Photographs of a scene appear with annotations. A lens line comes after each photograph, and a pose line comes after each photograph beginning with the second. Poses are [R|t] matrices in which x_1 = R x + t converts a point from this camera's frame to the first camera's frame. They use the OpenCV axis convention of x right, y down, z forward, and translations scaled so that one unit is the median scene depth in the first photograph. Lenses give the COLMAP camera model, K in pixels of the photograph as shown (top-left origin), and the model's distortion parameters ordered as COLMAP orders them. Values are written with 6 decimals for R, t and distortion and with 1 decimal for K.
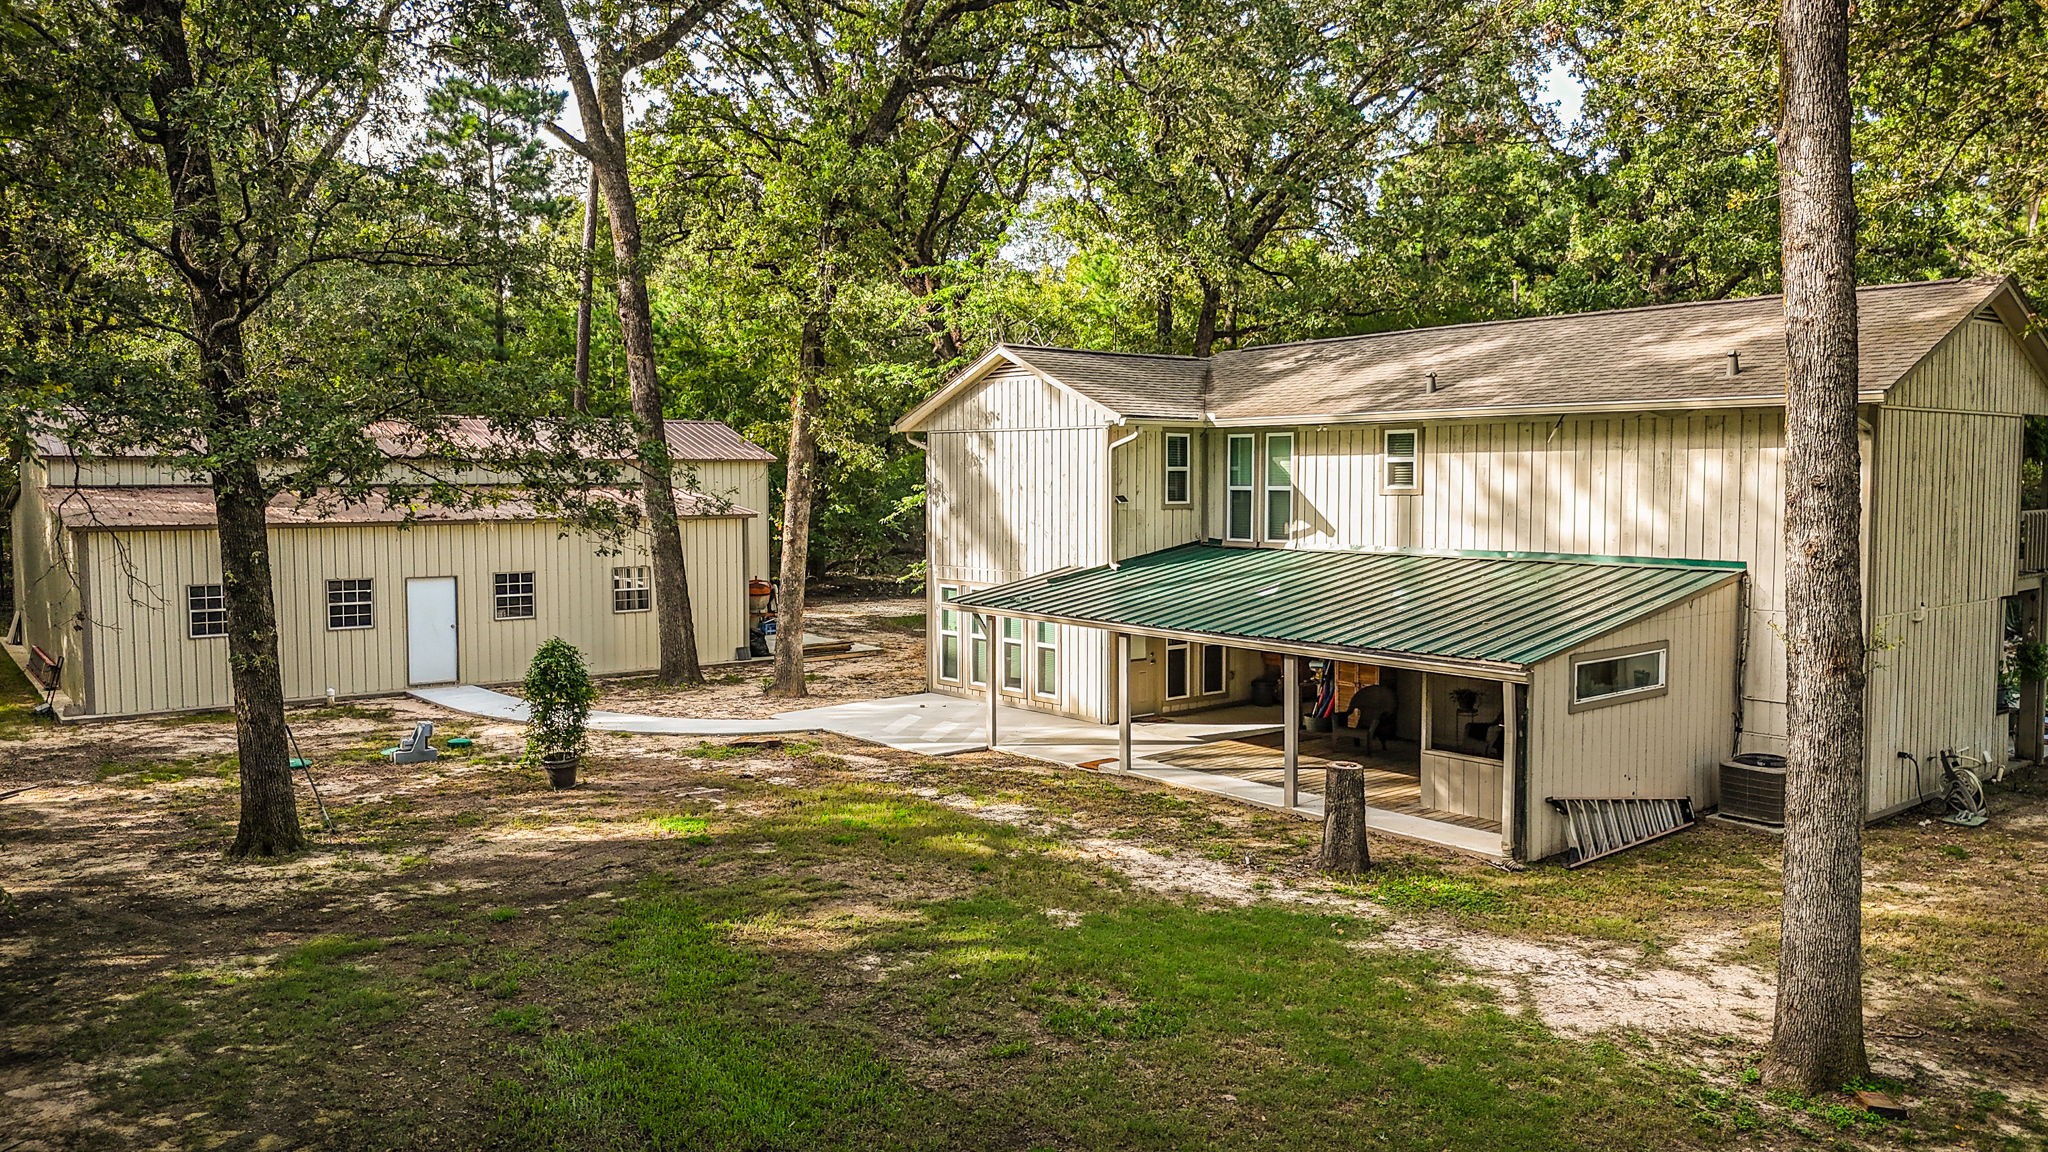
lens RADIAL K [[1393.3, 0, 1024.0], [0, 1393.3, 576.0], [0, 0, 1]] dist [0.091303, -0.101035]
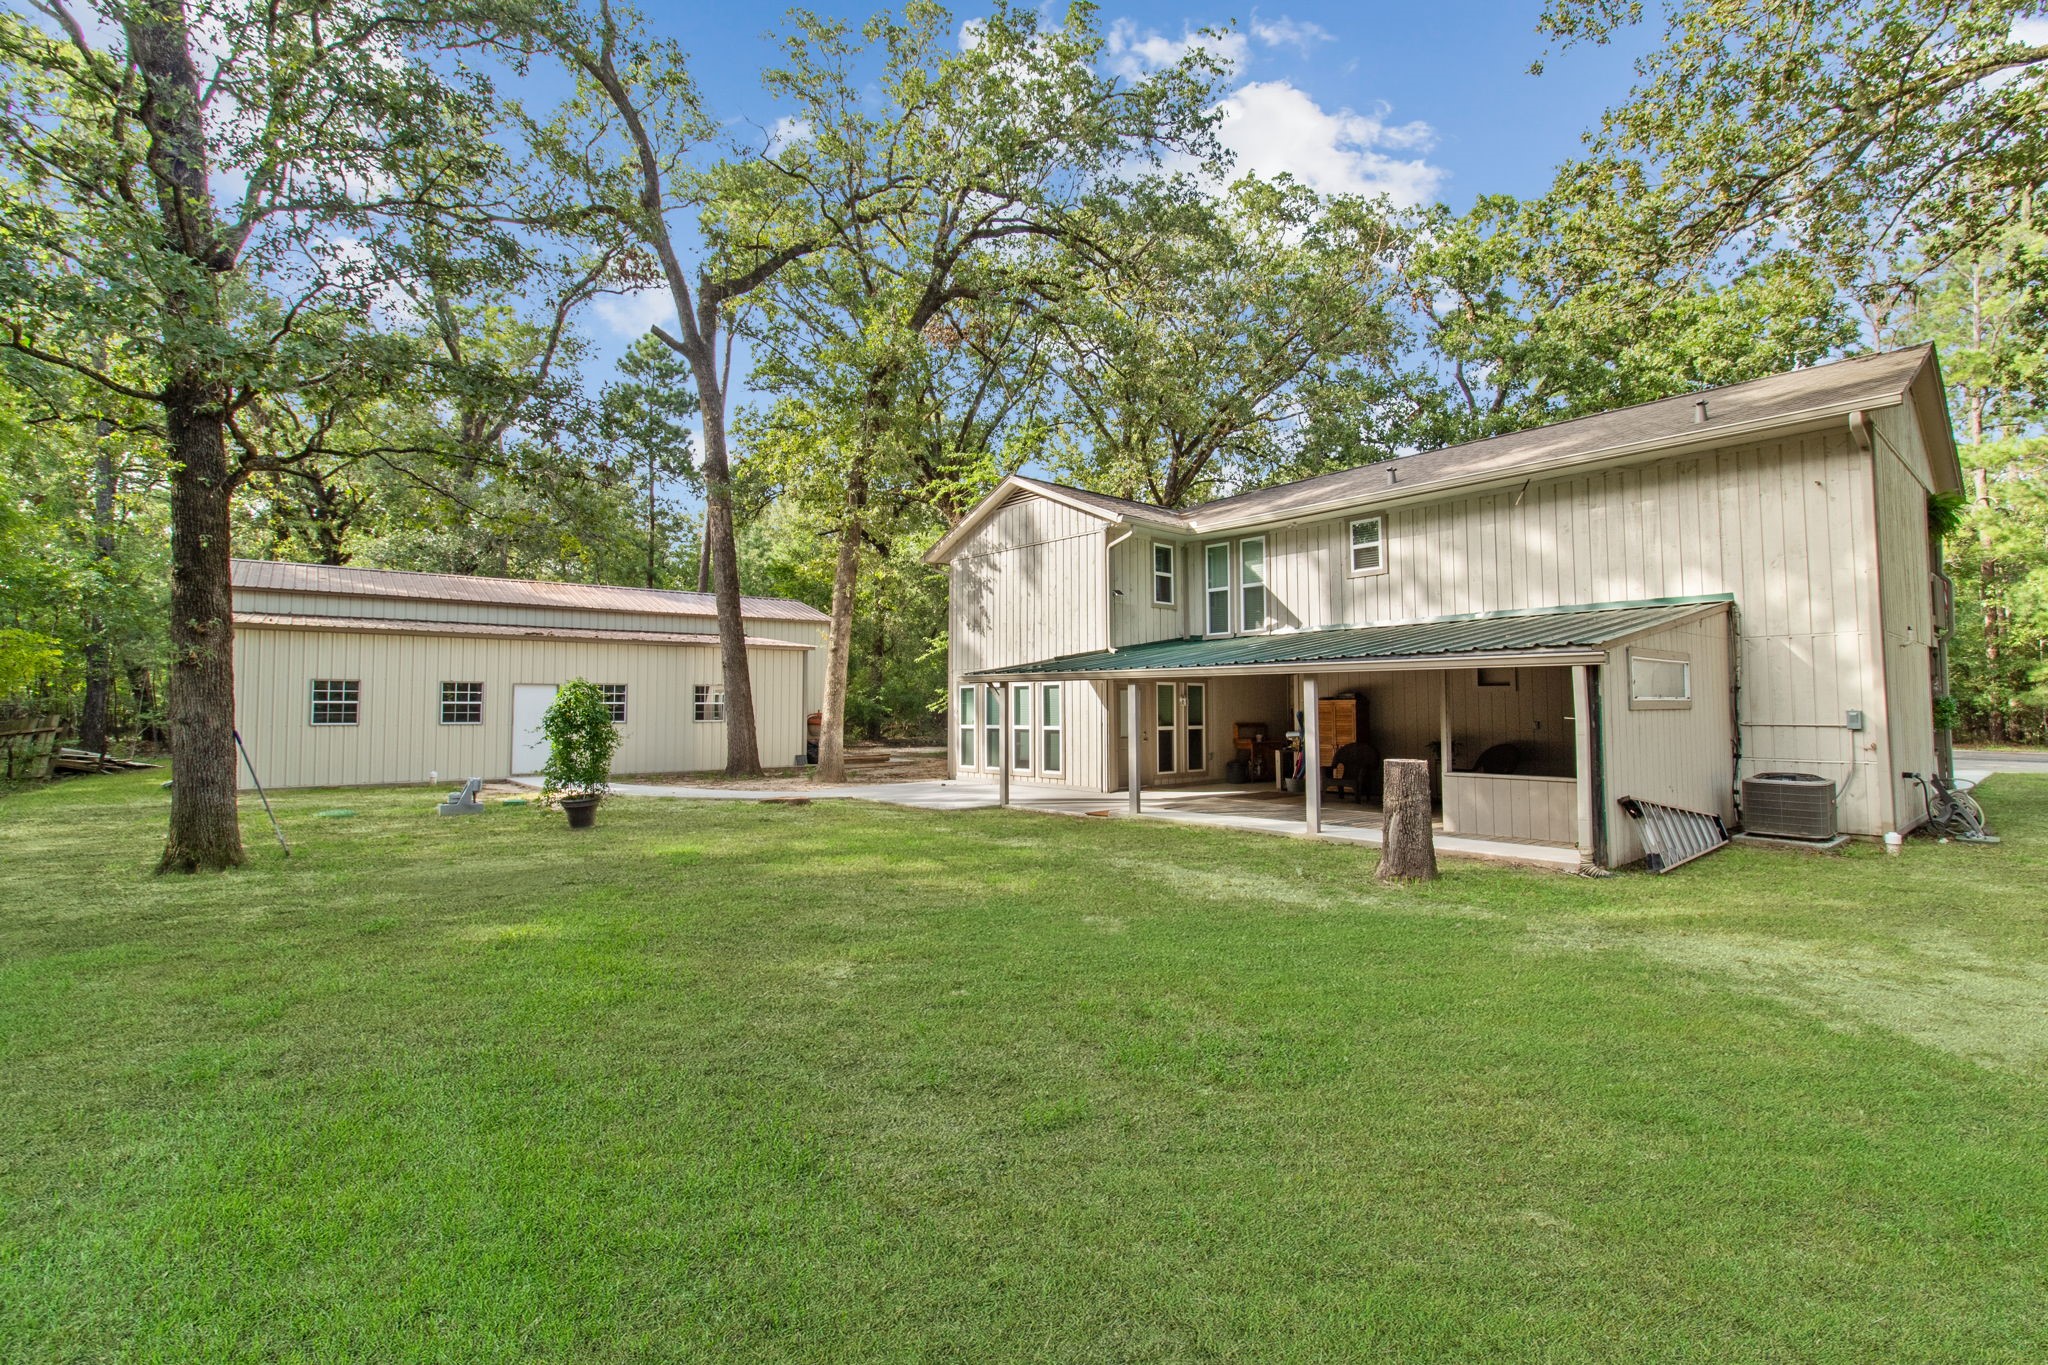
lens RADIAL K [[893.1, 0, 1040.6], [0, 893.1, 672.4], [0, 0, 1]] dist [0.000167, 0.000233]
pose [[0.999751, -0.001750, 0.022235, -0.009858], [0.004204, 0.993835, -0.110789, 0.090774], [-0.021904, 0.110855, 0.993595, 0.280089]]
